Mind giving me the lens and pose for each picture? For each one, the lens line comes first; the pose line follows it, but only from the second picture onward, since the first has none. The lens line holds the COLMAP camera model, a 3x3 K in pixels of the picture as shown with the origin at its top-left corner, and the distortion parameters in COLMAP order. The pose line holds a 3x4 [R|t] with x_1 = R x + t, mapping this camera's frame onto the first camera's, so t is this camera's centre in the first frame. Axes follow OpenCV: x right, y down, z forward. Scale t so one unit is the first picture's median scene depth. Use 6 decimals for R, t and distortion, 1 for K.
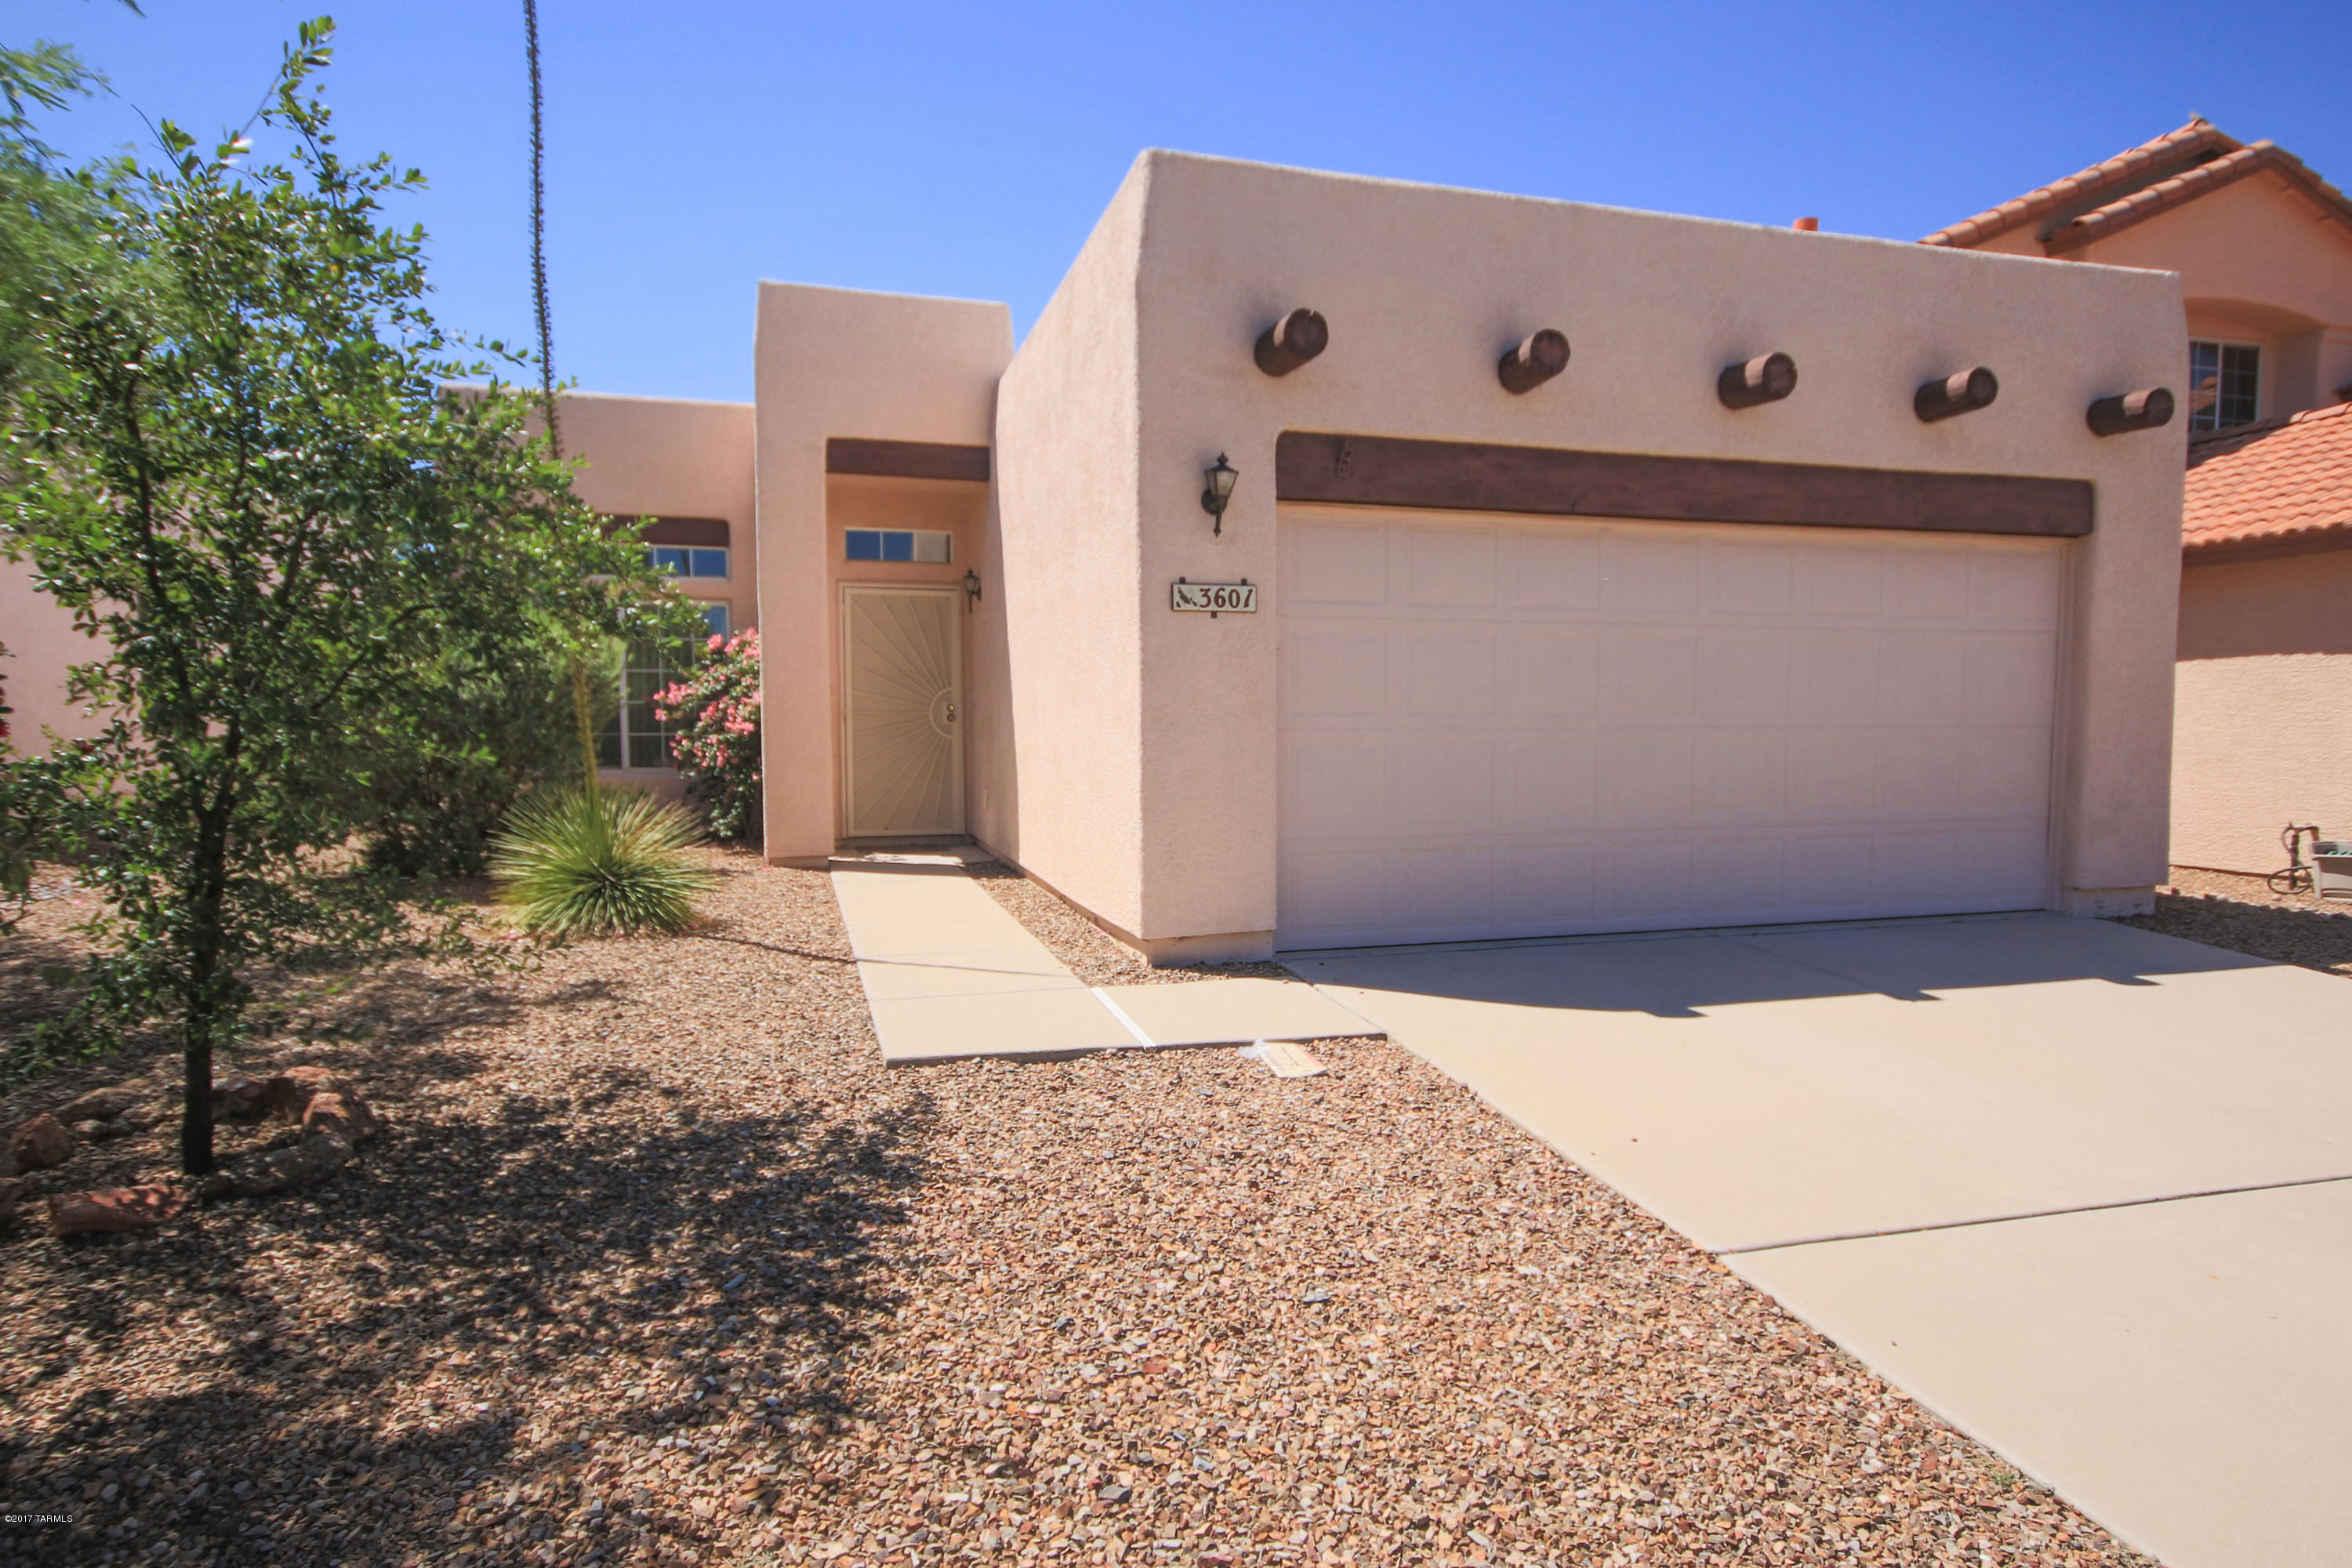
lens RADIAL K [[1262.0, 0, 1176.0], [0, 1262.0, 784.0], [0, 0, 1]] dist [0.010162, -0.000900]
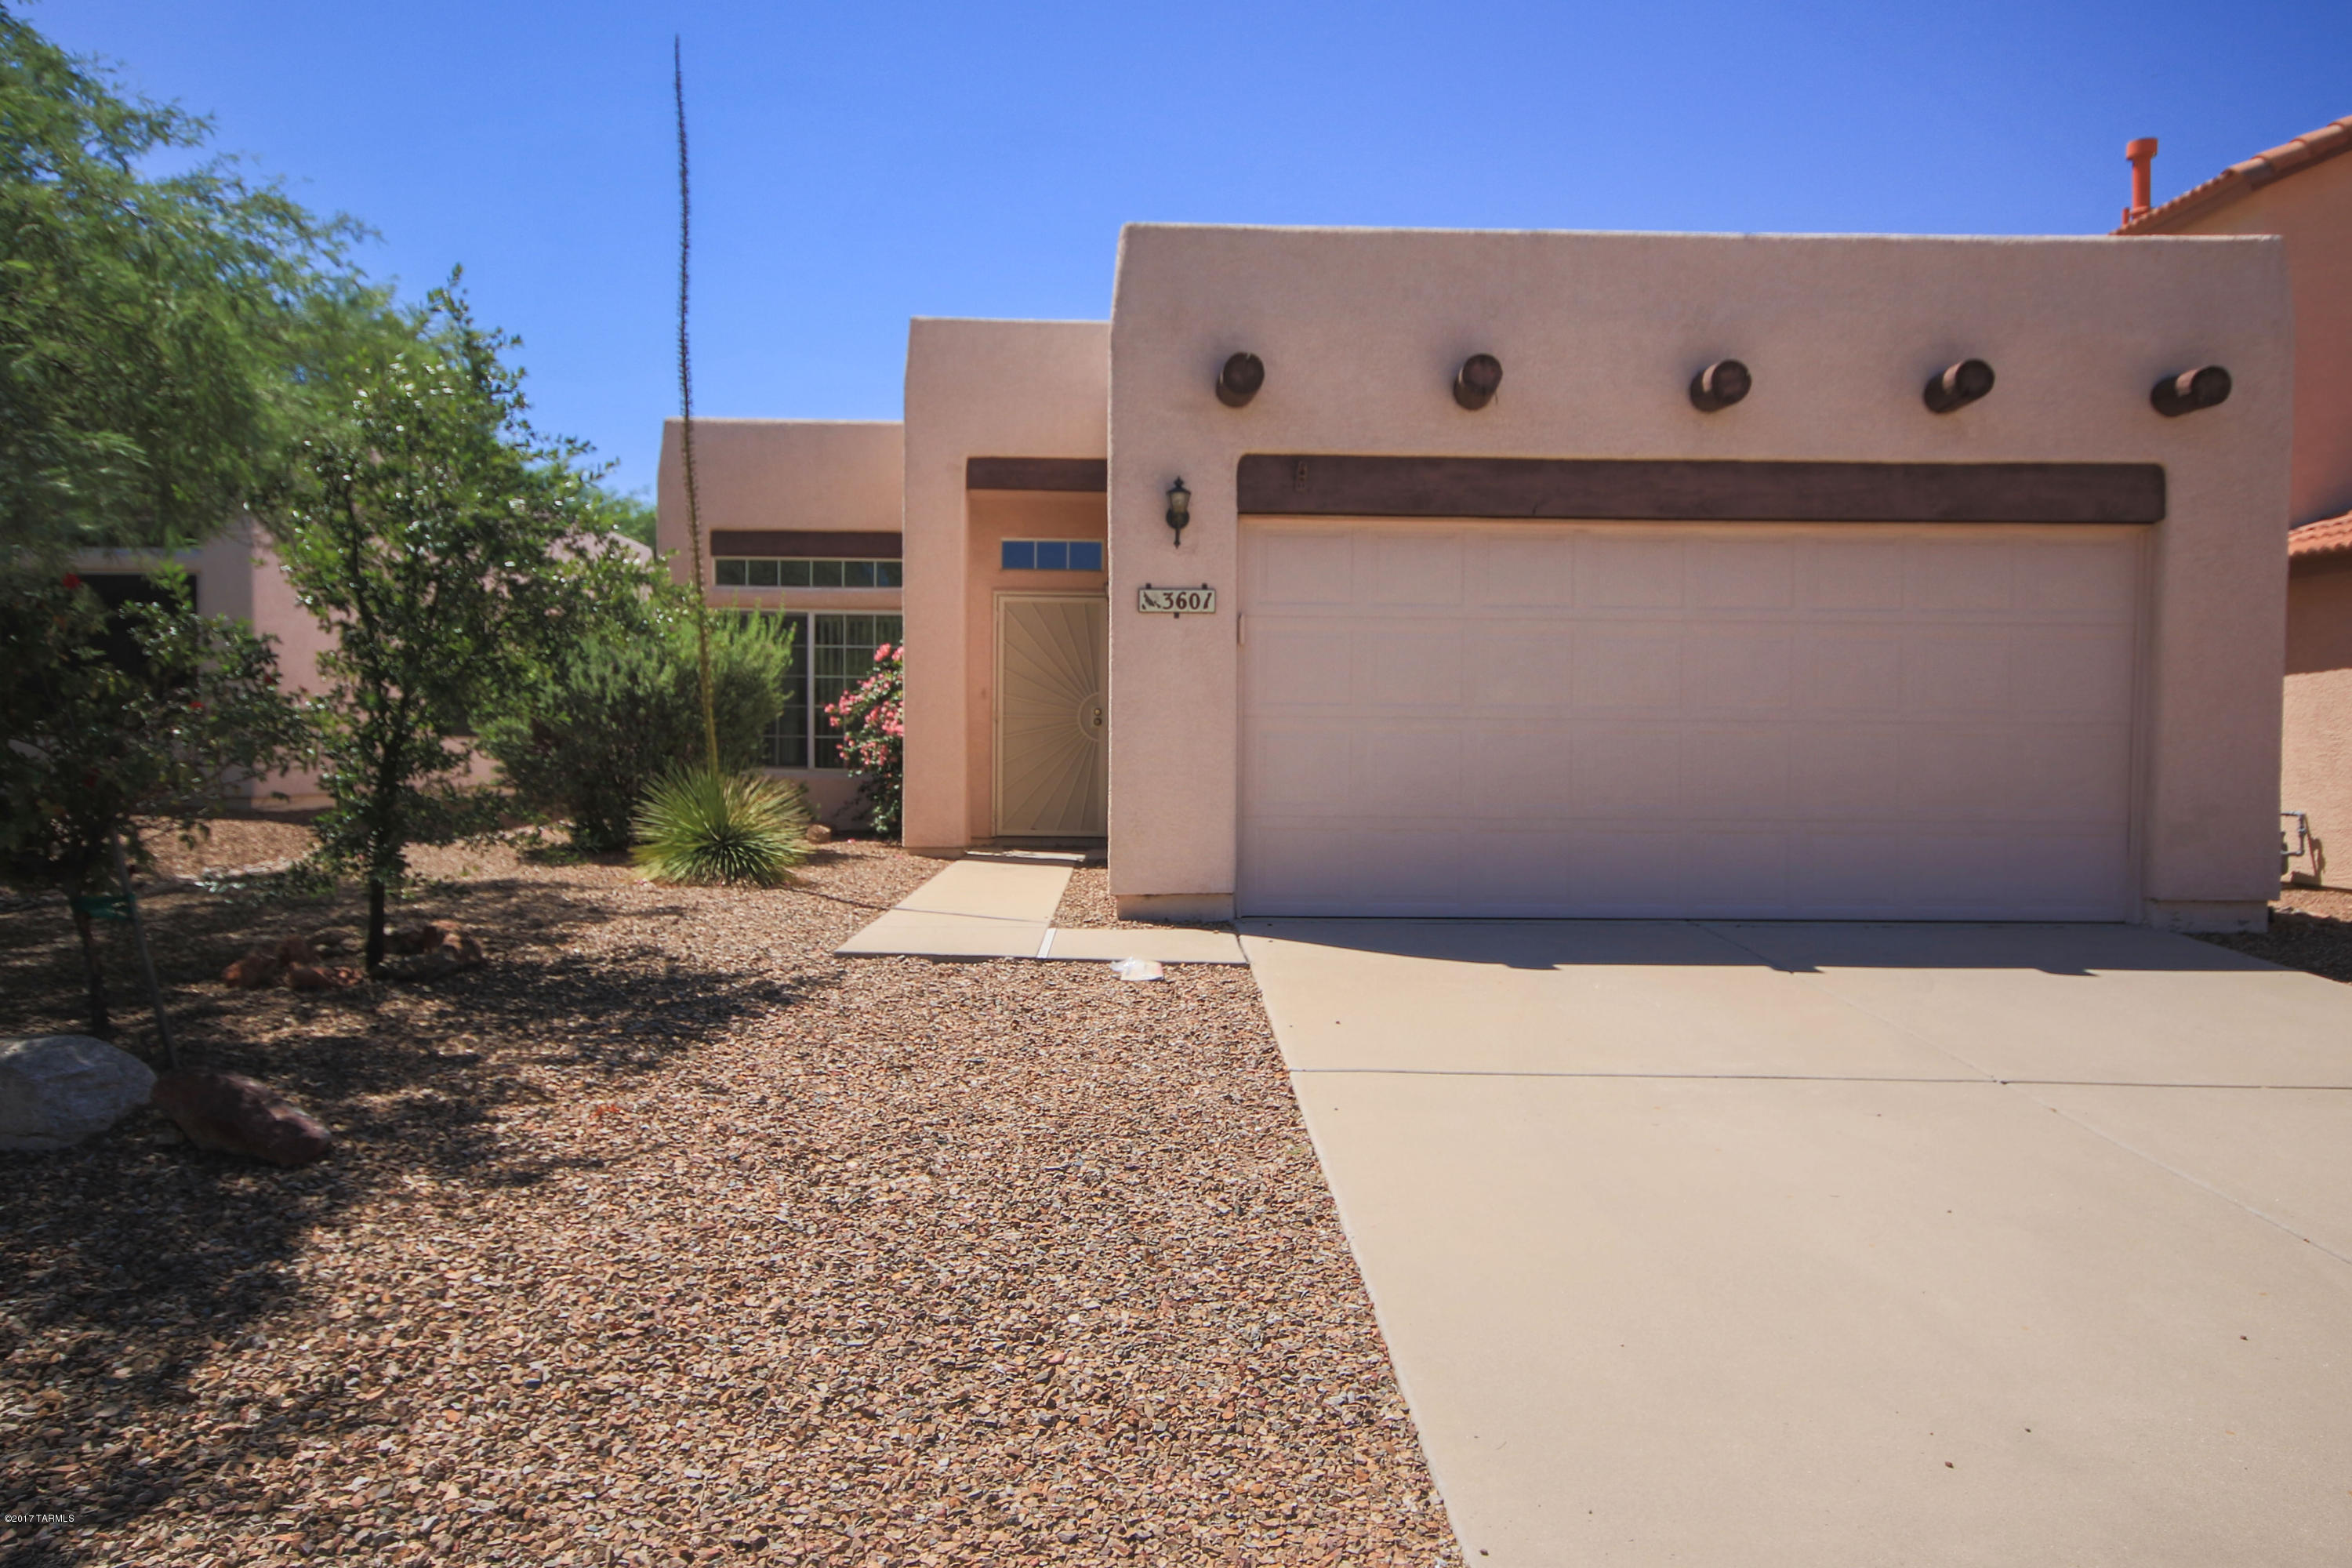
lens RADIAL K [[1532.8, 0, 1178.8], [0, 1532.8, 773.0], [0, 0, 1]] dist [0.003402, 0.027717]
pose [[0.968695, 0.013961, -0.247860, 0.356807], [-0.023028, 0.999166, -0.033717, 0.053405], [0.247183, 0.038369, 0.968209, -0.327049]]
